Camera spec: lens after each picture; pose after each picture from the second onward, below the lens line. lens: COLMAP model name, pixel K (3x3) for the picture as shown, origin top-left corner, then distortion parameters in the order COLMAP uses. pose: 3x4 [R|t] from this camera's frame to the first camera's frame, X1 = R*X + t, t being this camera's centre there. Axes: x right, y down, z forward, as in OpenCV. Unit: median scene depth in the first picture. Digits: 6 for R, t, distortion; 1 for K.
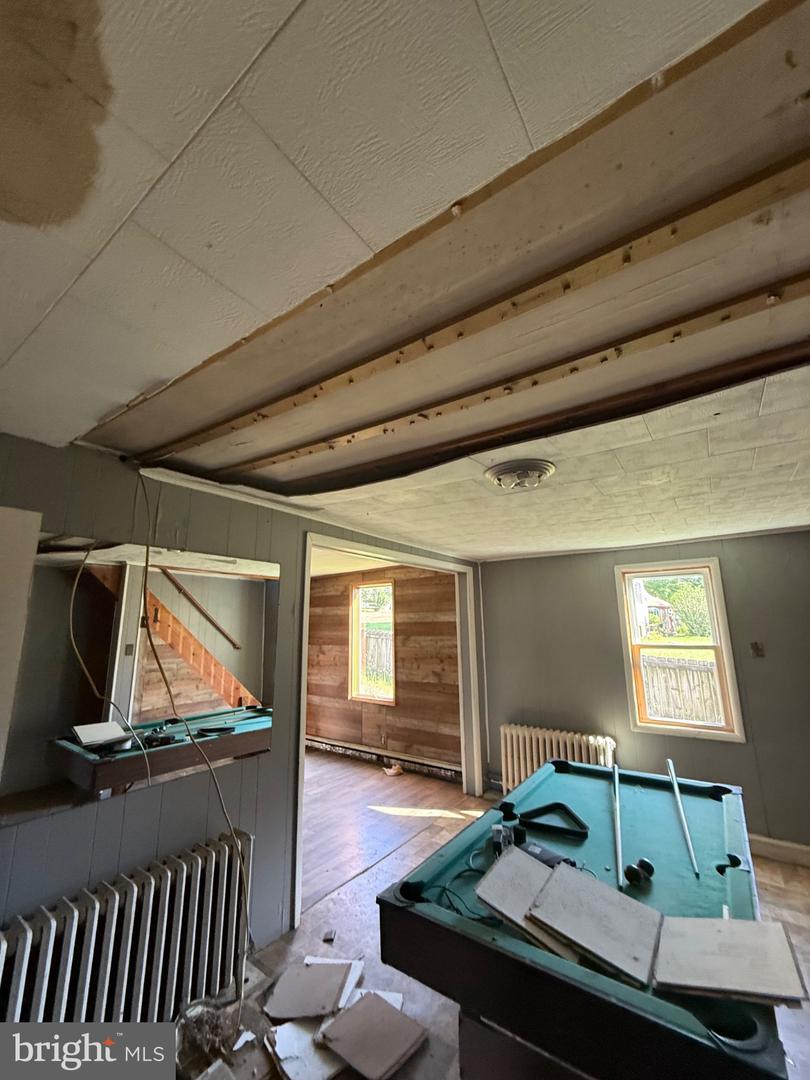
lens RADIAL K [[426.5, 0, 410.2], [0, 426.5, 537.0], [0, 0, 1]] dist [-0.001367, -0.000560]
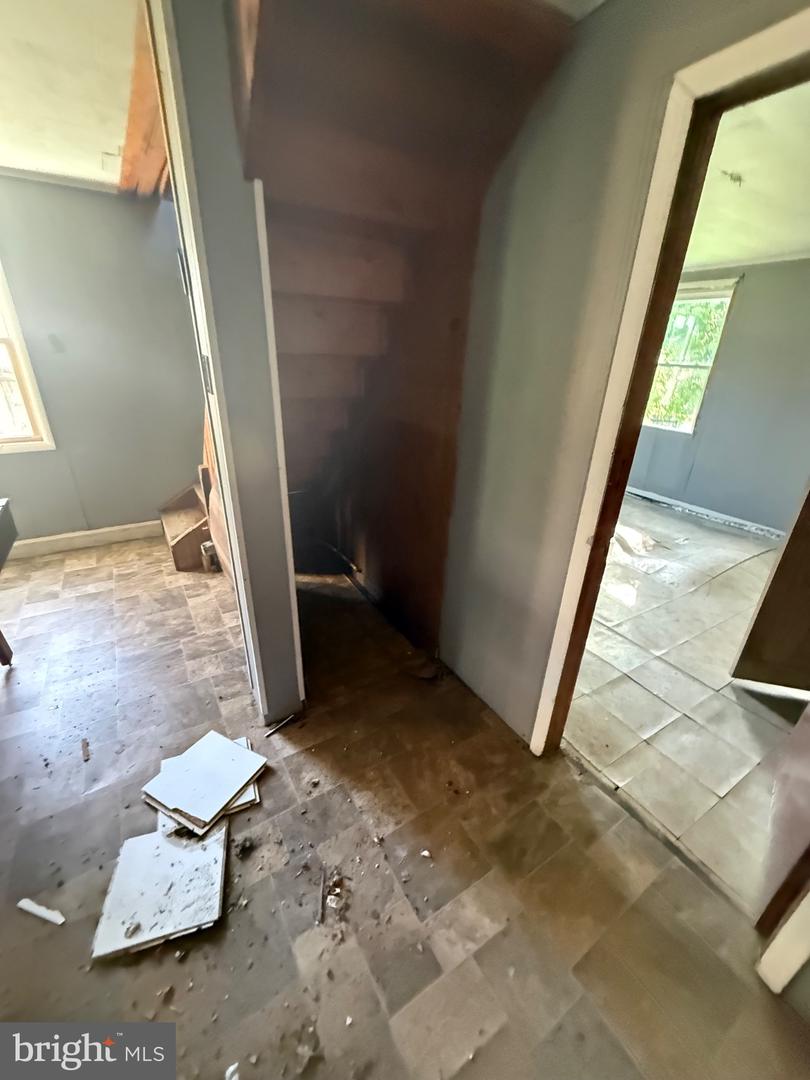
lens RADIAL K [[433.4, 0, 401.5], [0, 433.4, 538.1], [0, 0, 1]] dist [-0.001379, -0.000277]
pose [[0.391487, -0.355510, 0.848735, 0.290589], [-0.220630, 0.859185, 0.461654, 0.065543], [-0.893343, -0.367987, 0.257923, 0.019551]]
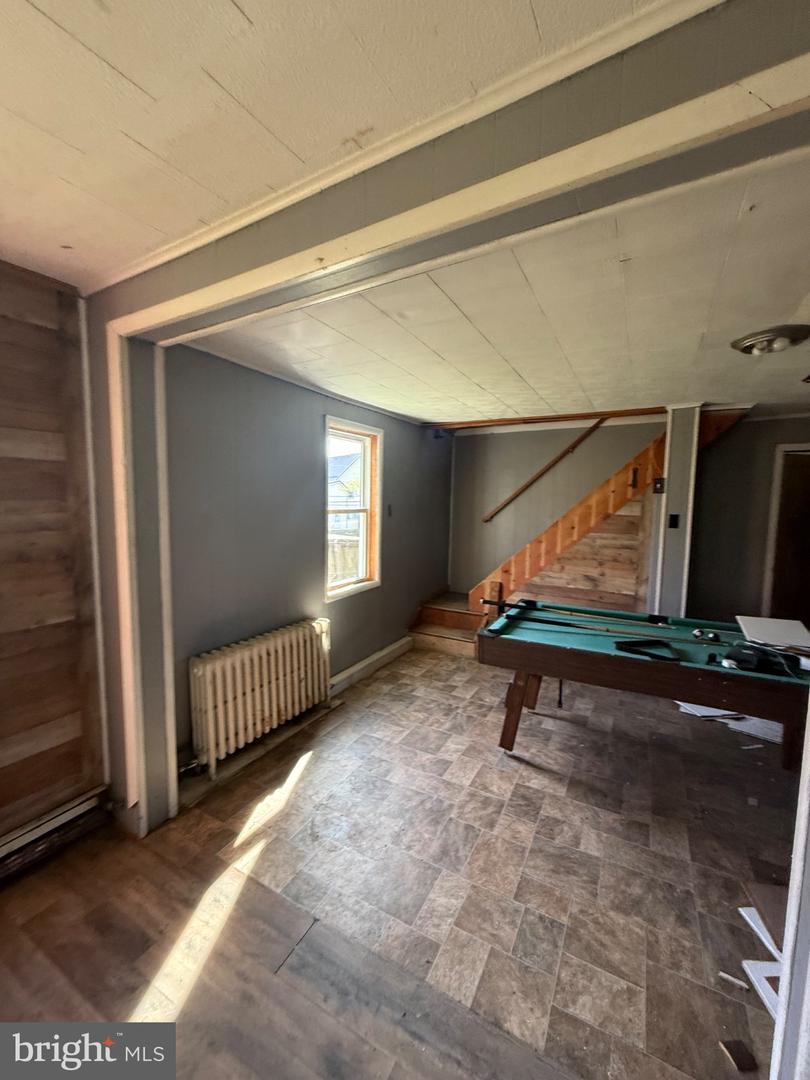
lens RADIAL K [[427.1, 0, 405.0], [0, 427.1, 540.0], [0, 0, 1]] dist [0.001641, -0.000242]
pose [[-0.099056, -0.078994, 0.991942, -0.585052], [-0.208680, 0.976327, 0.056911, 0.370714], [-0.972955, -0.201361, -0.113195, 1.505395]]
